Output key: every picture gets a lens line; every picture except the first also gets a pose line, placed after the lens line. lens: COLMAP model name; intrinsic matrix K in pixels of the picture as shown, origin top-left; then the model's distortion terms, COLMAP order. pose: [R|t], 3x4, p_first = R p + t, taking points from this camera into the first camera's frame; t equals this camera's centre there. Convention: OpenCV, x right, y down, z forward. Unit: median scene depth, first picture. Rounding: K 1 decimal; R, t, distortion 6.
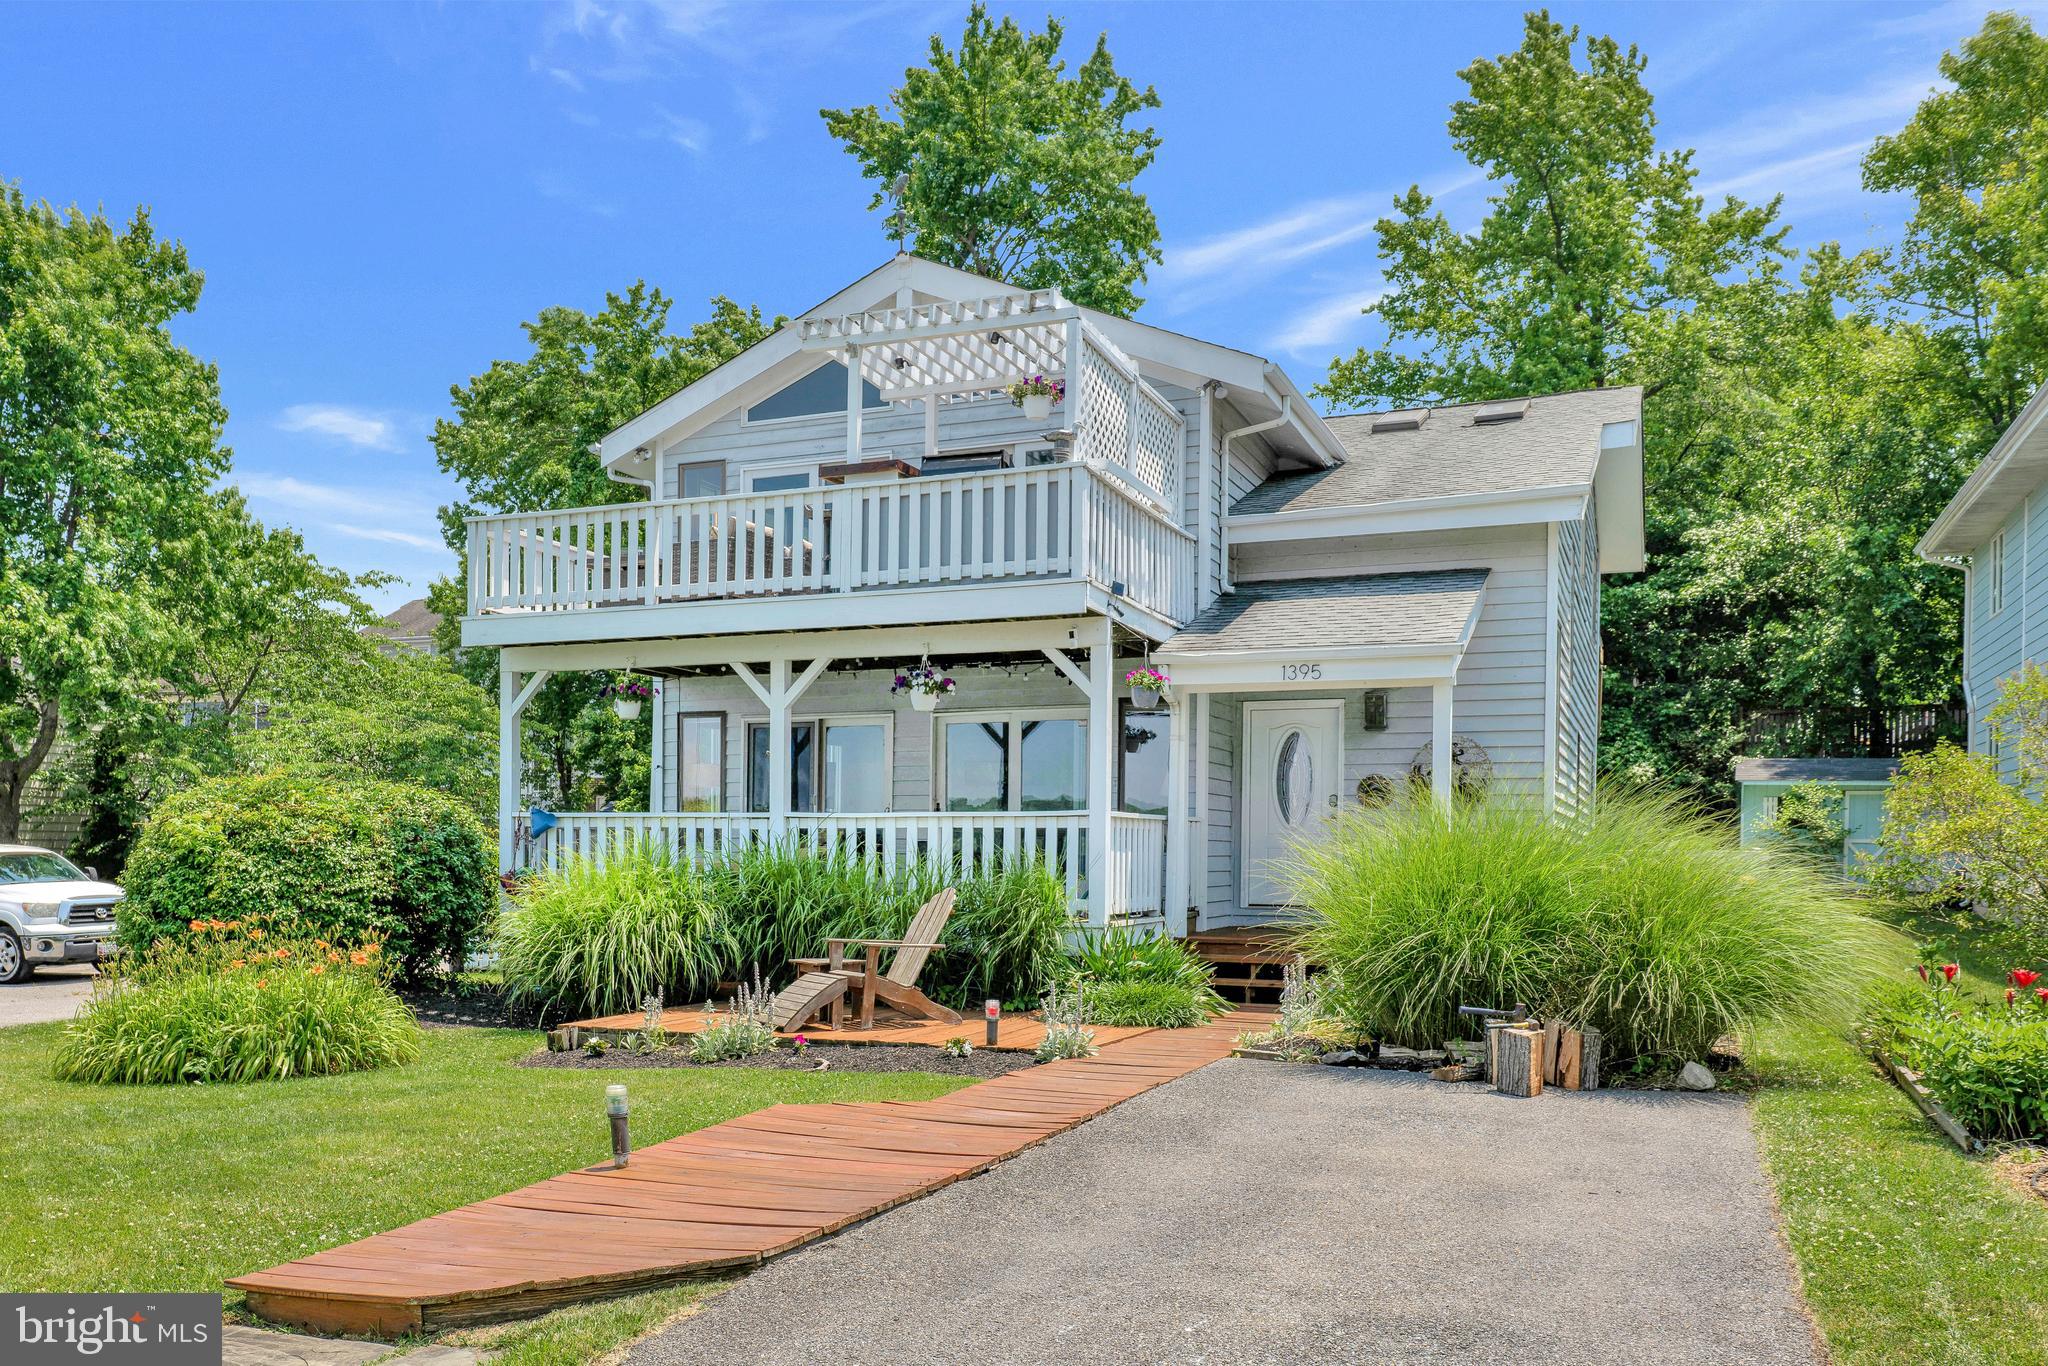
lens RADIAL K [[1804.2, 0, 832.0], [0, 1804.2, 869.6], [0, 0, 1]] dist [-0.013847, -0.008308]
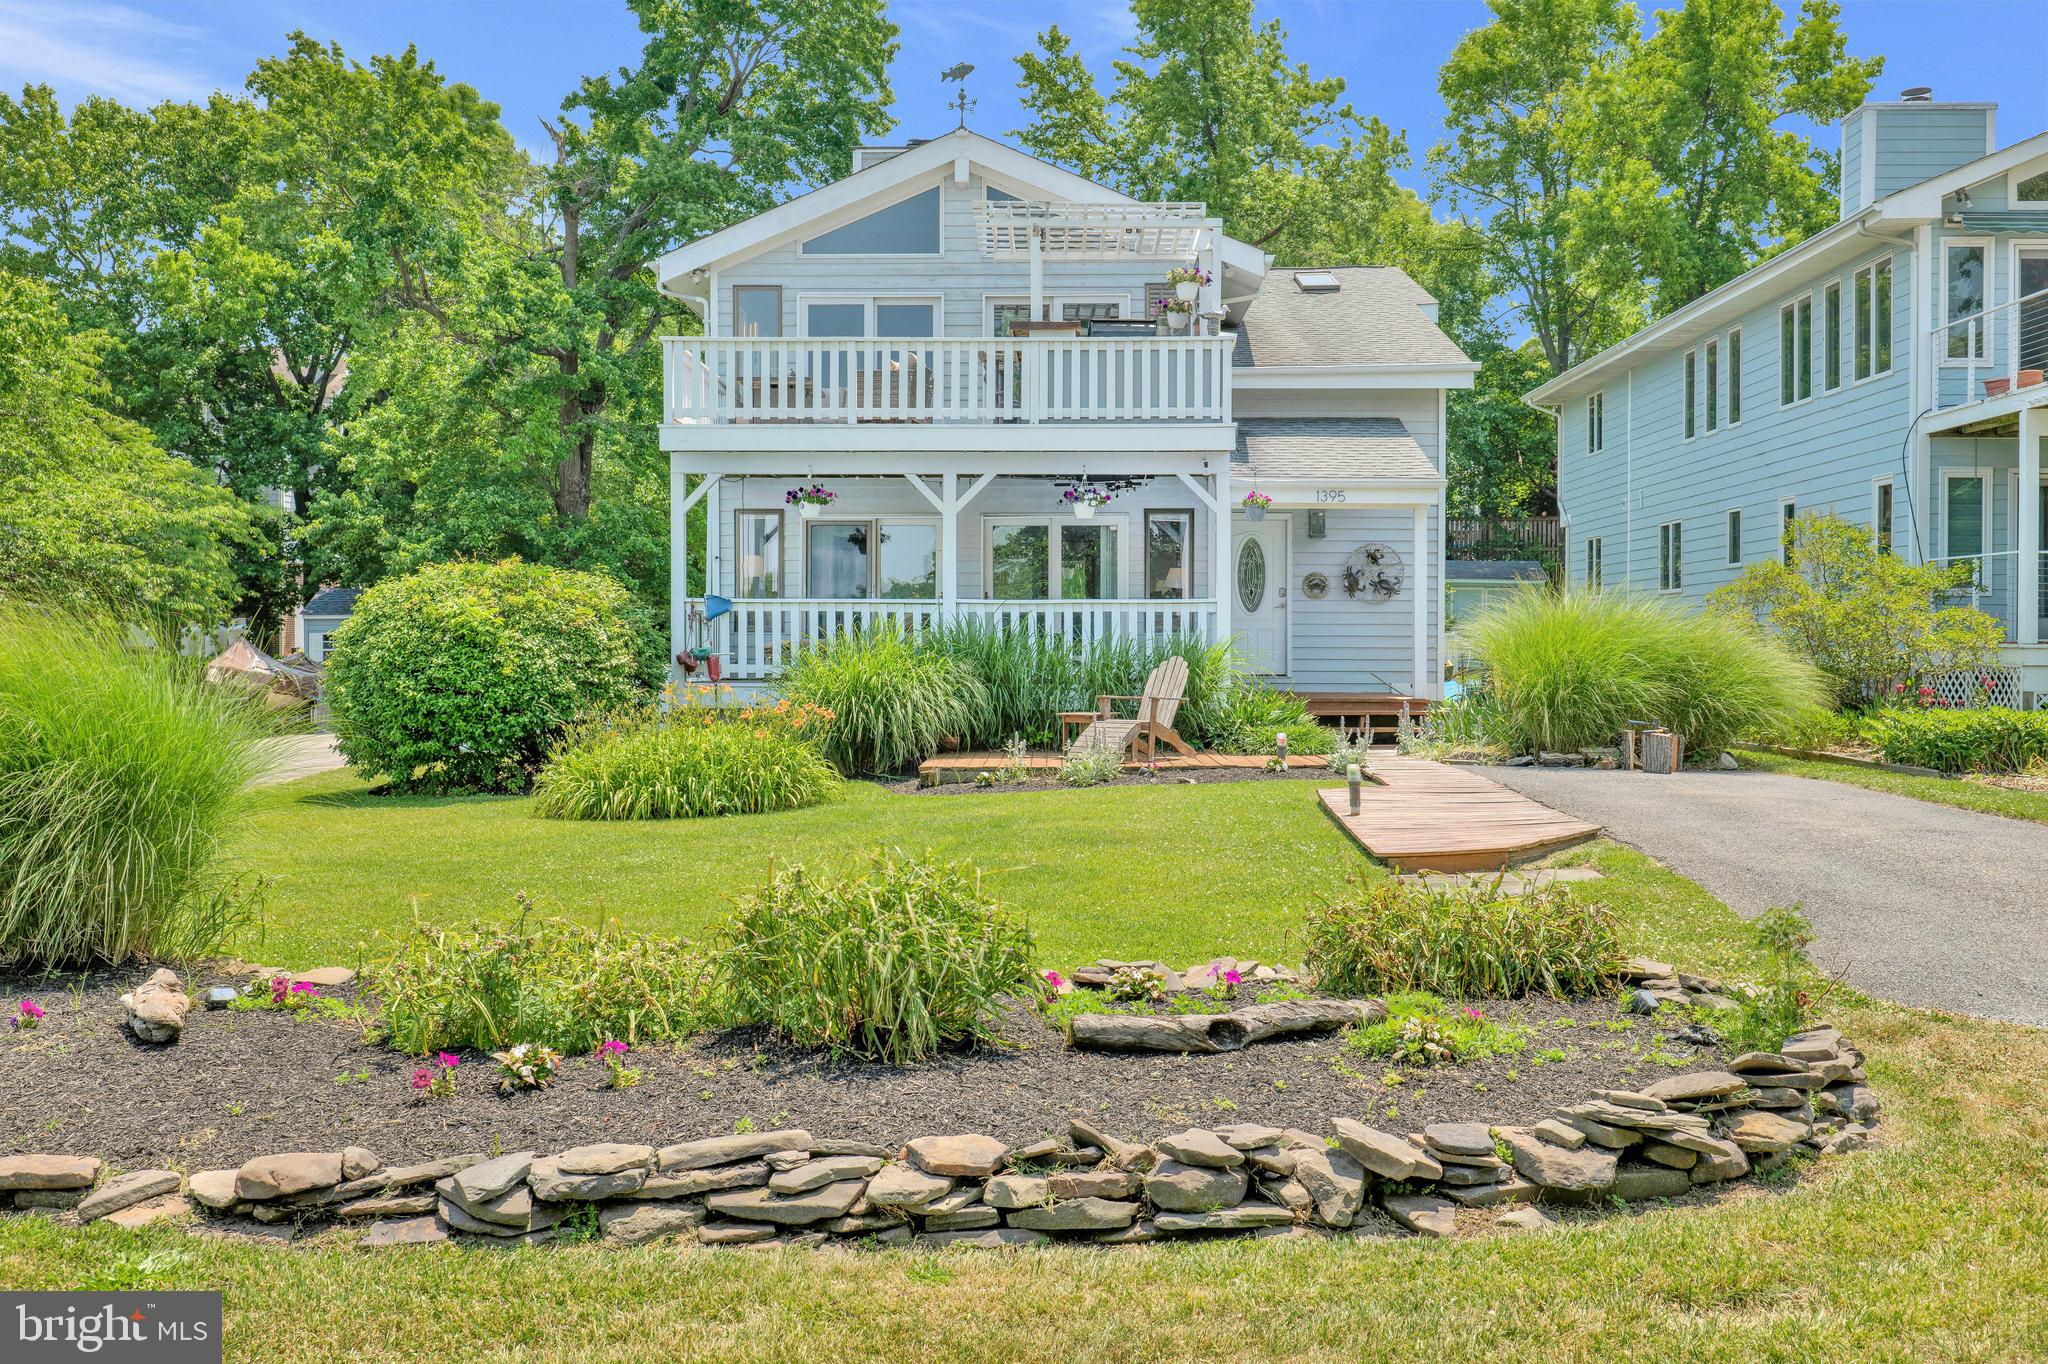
lens RADIAL K [[1990.8, 0, 1036.8], [0, 1990.8, 690.1], [0, 0, 1]] dist [-0.021108, 0.001902]
pose [[0.905857, -0.014741, 0.423326, -0.540848], [0.009466, 0.999849, 0.014561, 0.010687], [-0.423477, -0.009183, 0.905860, -0.238733]]
